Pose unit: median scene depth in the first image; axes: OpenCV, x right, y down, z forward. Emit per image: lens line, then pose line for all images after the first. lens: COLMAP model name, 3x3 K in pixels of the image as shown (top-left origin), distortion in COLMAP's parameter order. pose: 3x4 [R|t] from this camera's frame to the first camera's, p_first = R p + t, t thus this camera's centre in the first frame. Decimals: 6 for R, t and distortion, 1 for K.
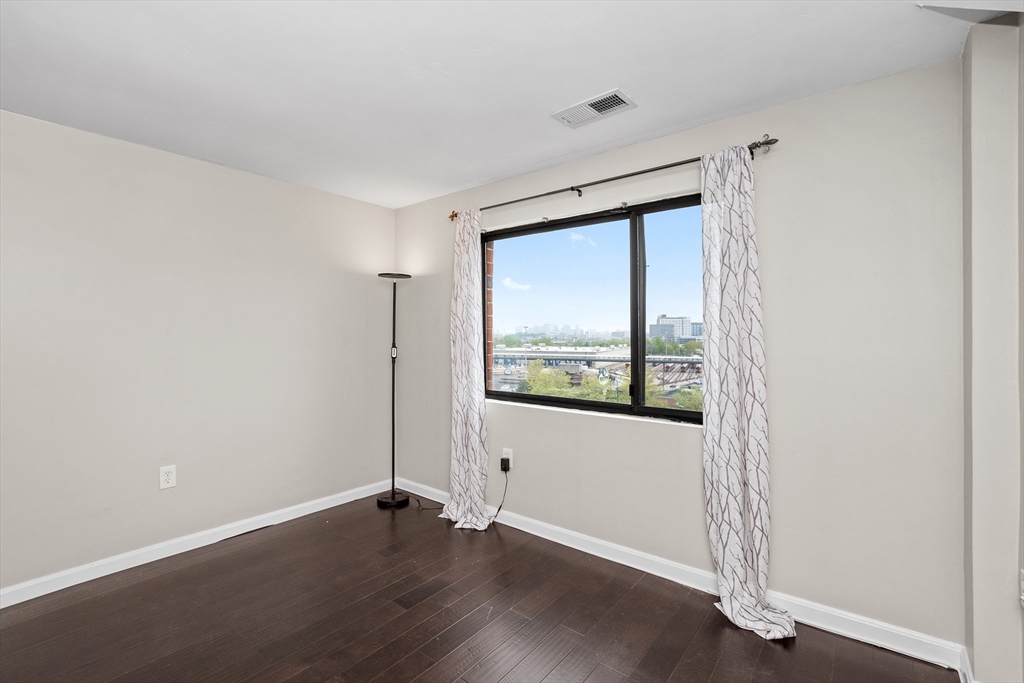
lens RADIAL K [[454.0, 0, 502.4], [0, 454.0, 332.8], [0, 0, 1]] dist [-0.017764, 0.004376]
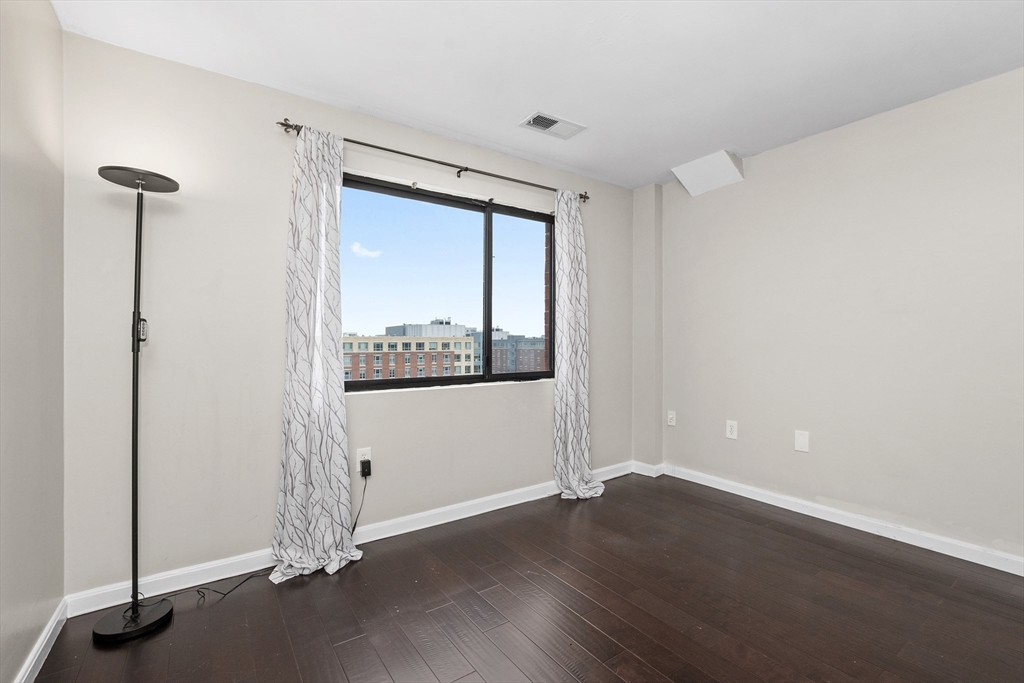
lens RADIAL K [[454.0, 0, 512.3], [0, 454.0, 340.9], [0, 0, 1]] dist [-0.017764, 0.004376]
pose [[0.272530, -0.001794, 0.962146, -0.826292], [-0.002022, 0.999995, 0.002437, 0.072757], [-0.962145, -0.002610, 0.272525, 0.626127]]
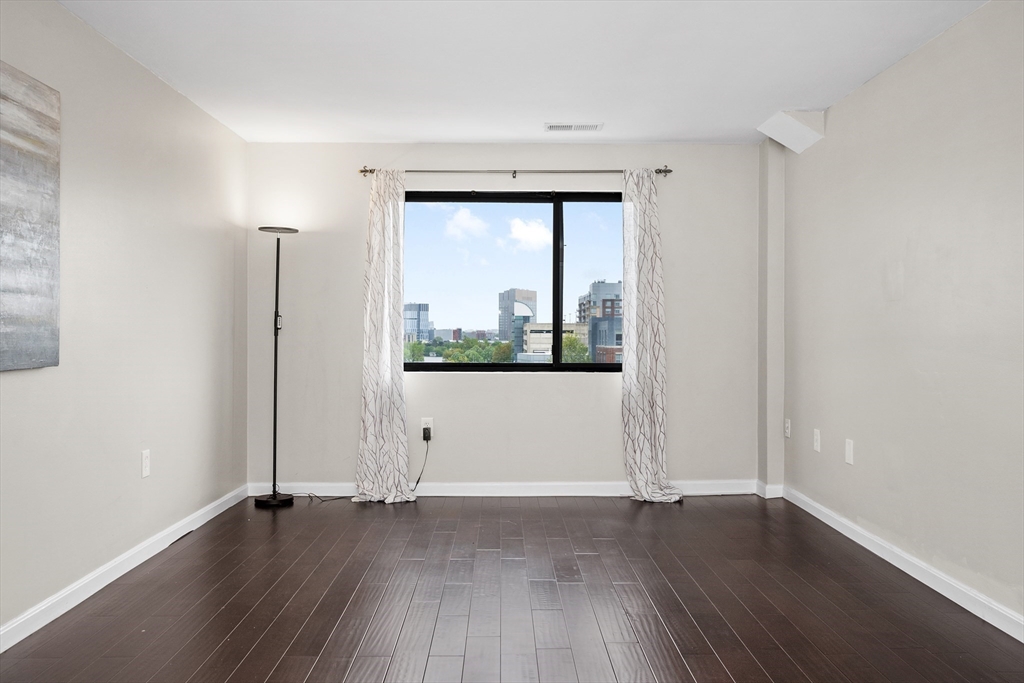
lens RADIAL K [[843.6, 0, 512.2], [0, 843.6, 327.7], [0, 0, 1]] dist [-0.001435, 0.017409]
pose [[0.774474, 0.000322, 0.632606, -1.197181], [-0.003913, 0.999983, 0.004282, 0.060859], [-0.632594, -0.005792, 0.774462, -0.634482]]
